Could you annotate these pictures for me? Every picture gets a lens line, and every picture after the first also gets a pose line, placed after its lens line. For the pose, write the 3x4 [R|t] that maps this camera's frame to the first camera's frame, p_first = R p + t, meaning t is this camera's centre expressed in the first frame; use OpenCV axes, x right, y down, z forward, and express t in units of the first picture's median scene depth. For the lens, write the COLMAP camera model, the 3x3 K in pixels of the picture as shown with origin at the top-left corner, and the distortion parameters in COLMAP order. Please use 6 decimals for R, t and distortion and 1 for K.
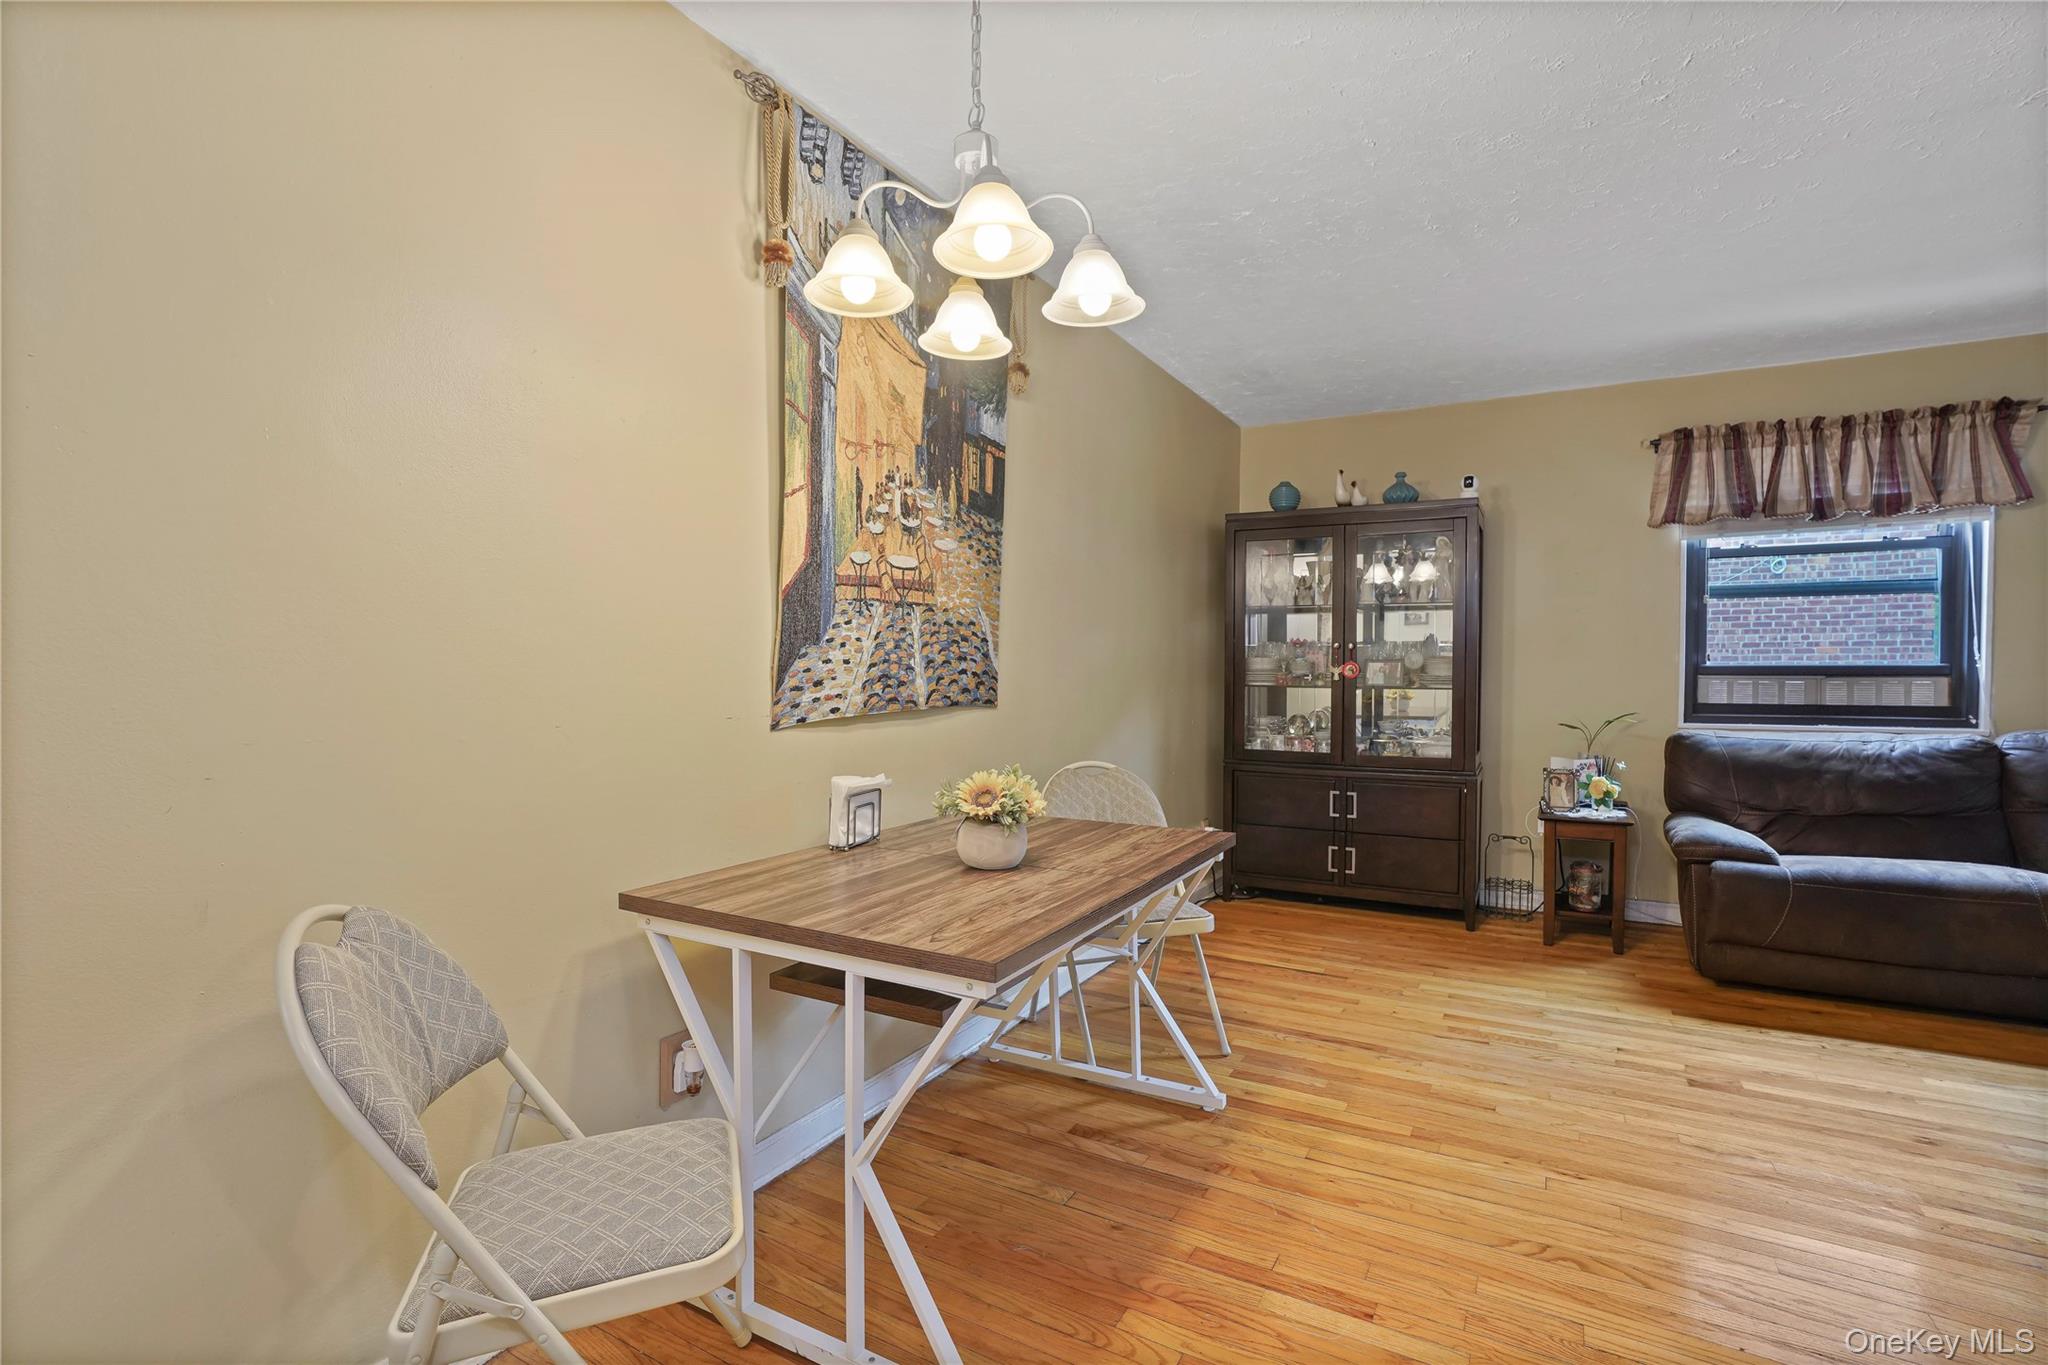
lens RADIAL K [[963.4, 0, 1016.6], [0, 963.4, 685.2], [0, 0, 1]] dist [-0.052301, 0.031038]
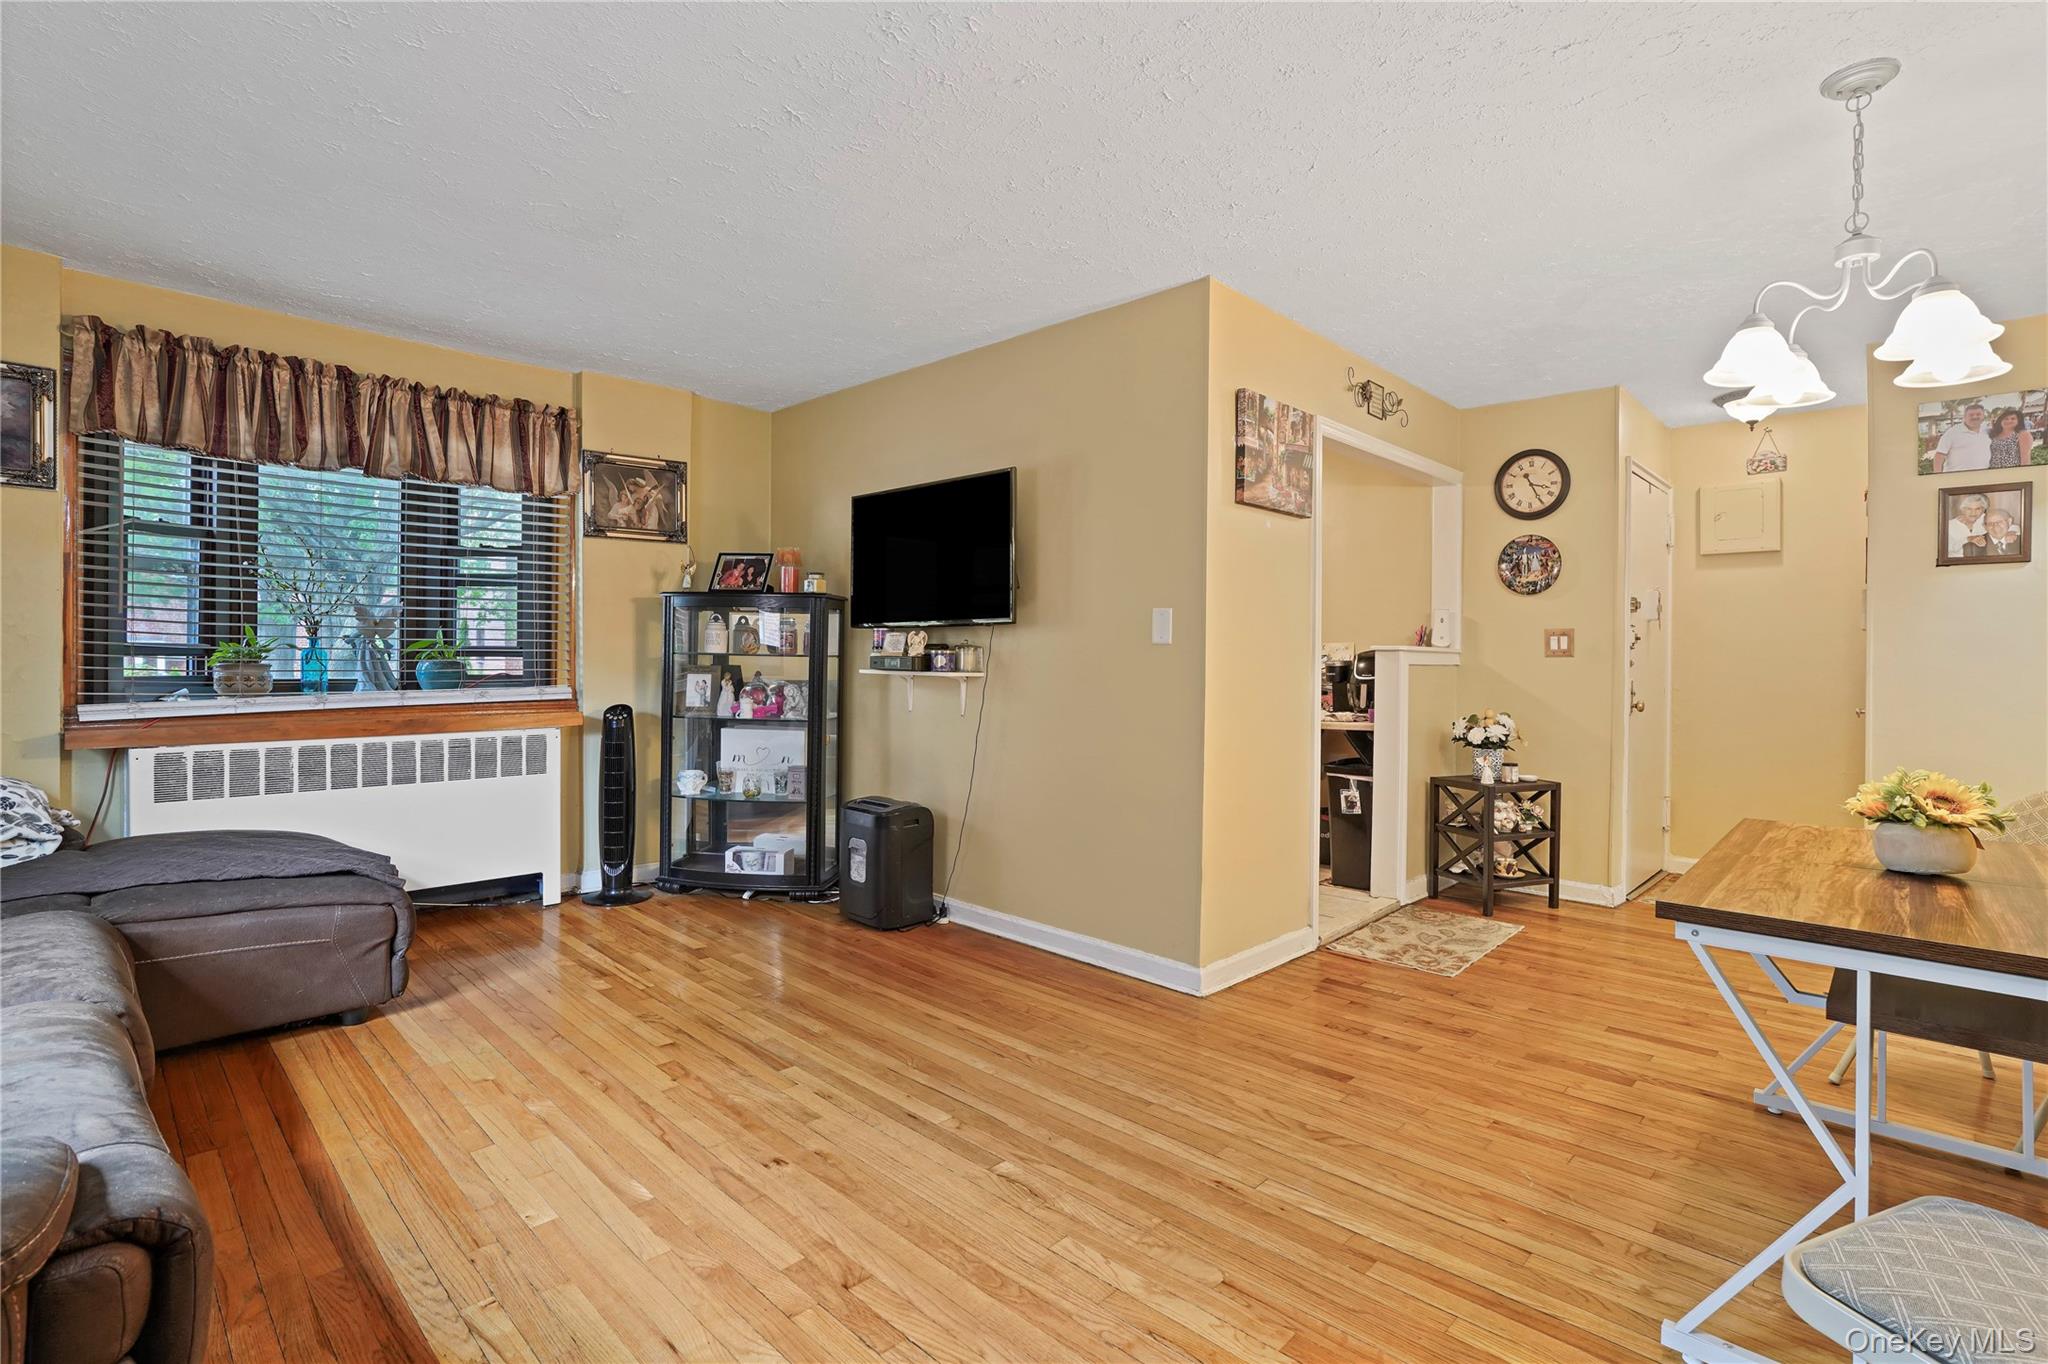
lens RADIAL K [[930.3, 0, 1037.1], [0, 930.3, 664.8], [0, 0, 1]] dist [-0.049877, 0.025191]
pose [[-0.962933, -0.013560, 0.269398, 0.399855], [-0.007550, 0.999699, 0.023331, -0.019429], [-0.269634, 0.020432, -0.962746, 1.459640]]
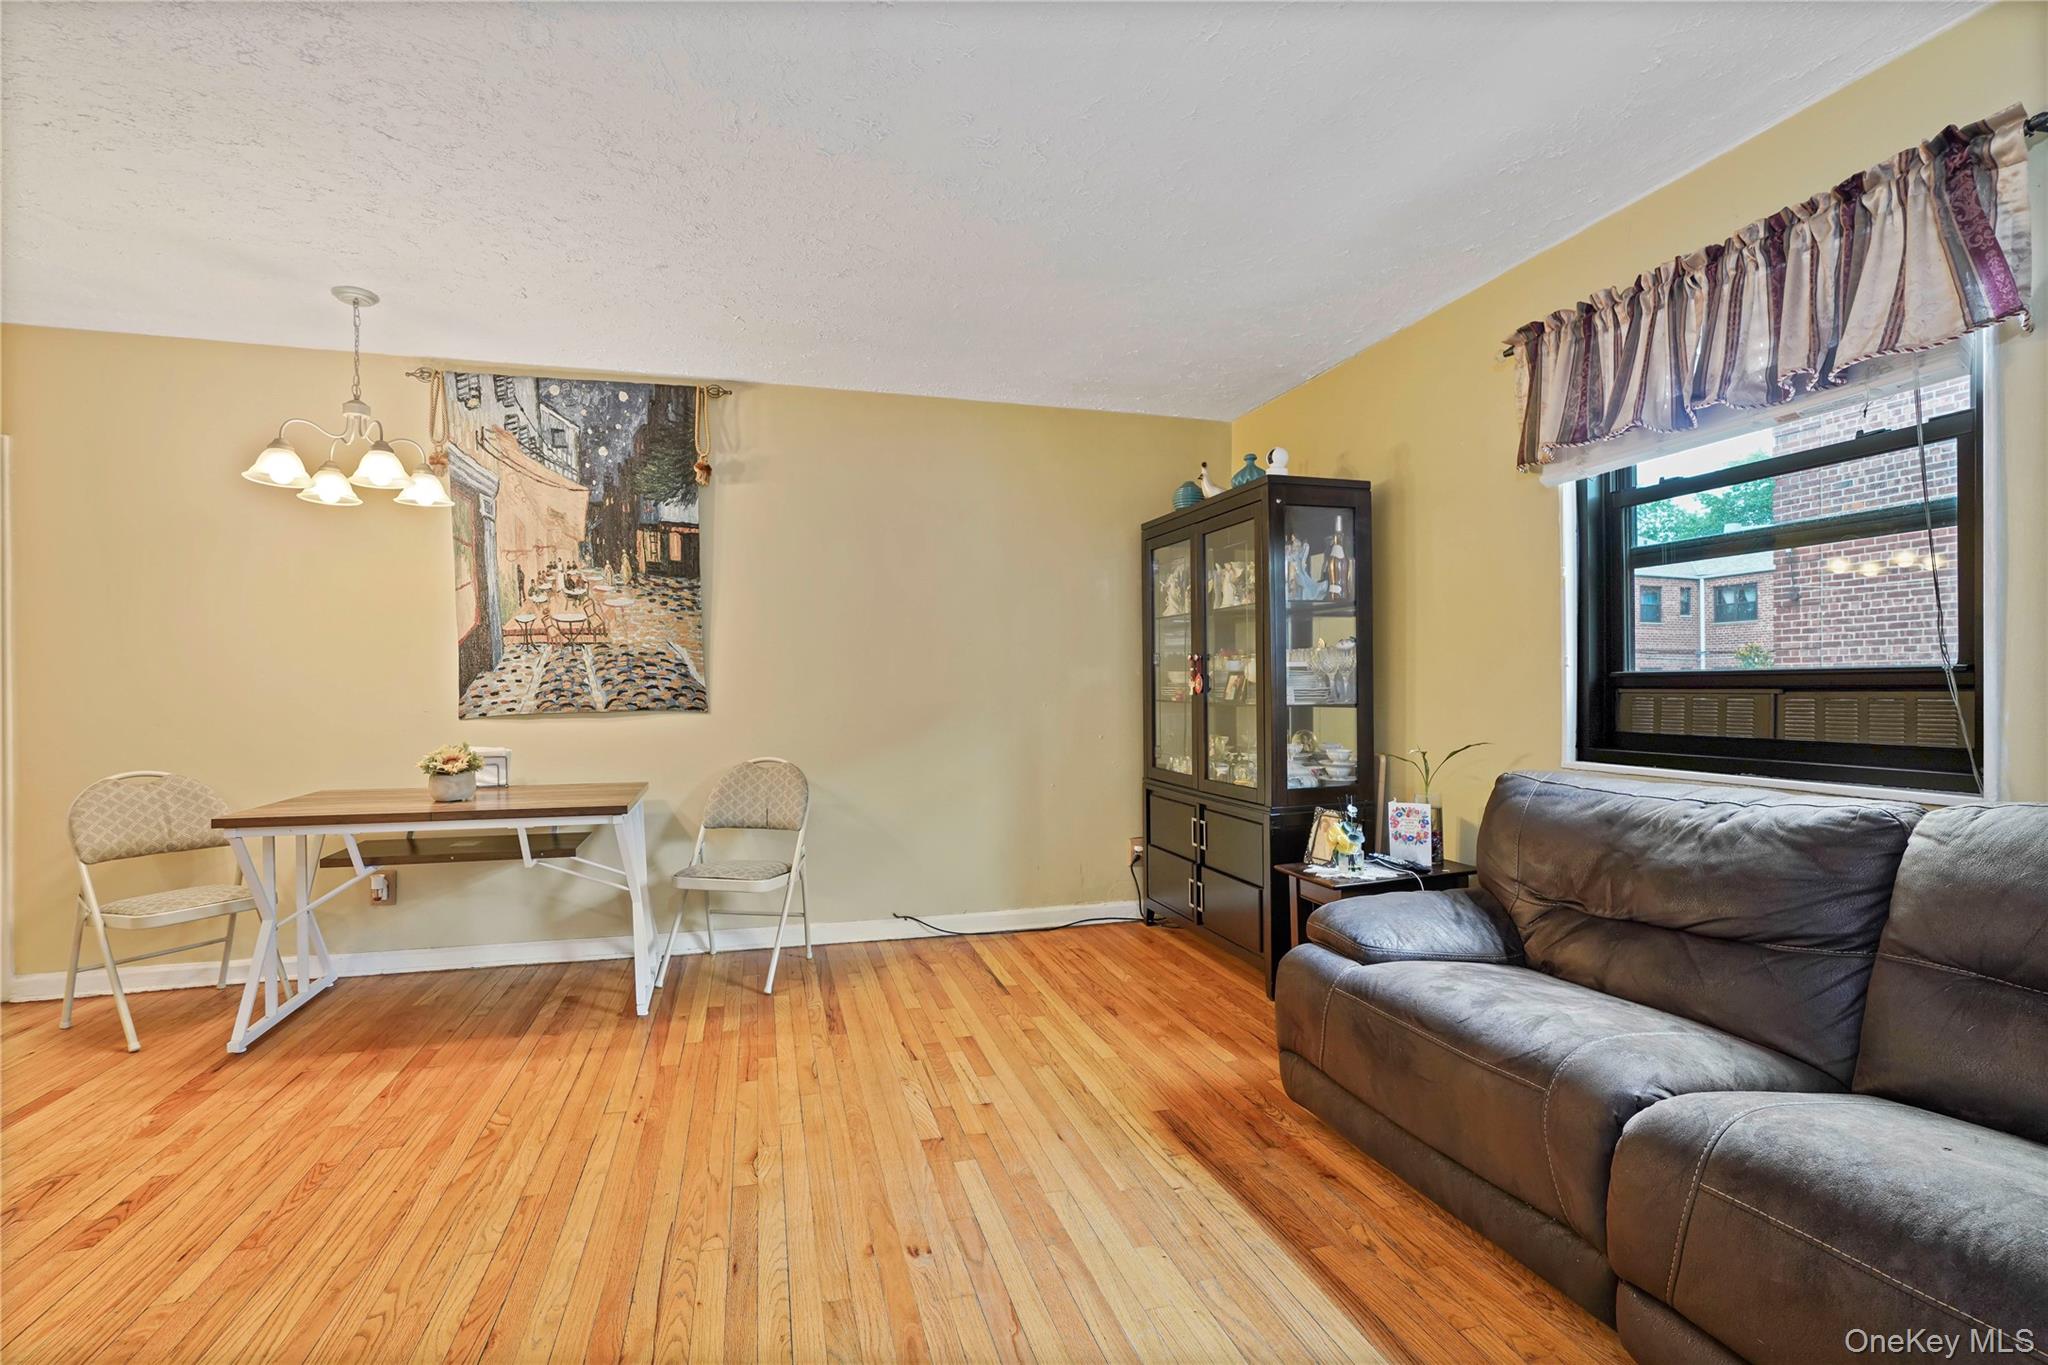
lens RADIAL K [[940.7, 0, 1027.2], [0, 940.7, 689.7], [0, 0, 1]] dist [-0.054053, 0.025565]
pose [[0.705522, -0.000869, -0.708687, 1.316526], [-0.008823, 0.999911, -0.010010, -0.000691], [0.708633, 0.013315, 0.705452, 0.402979]]
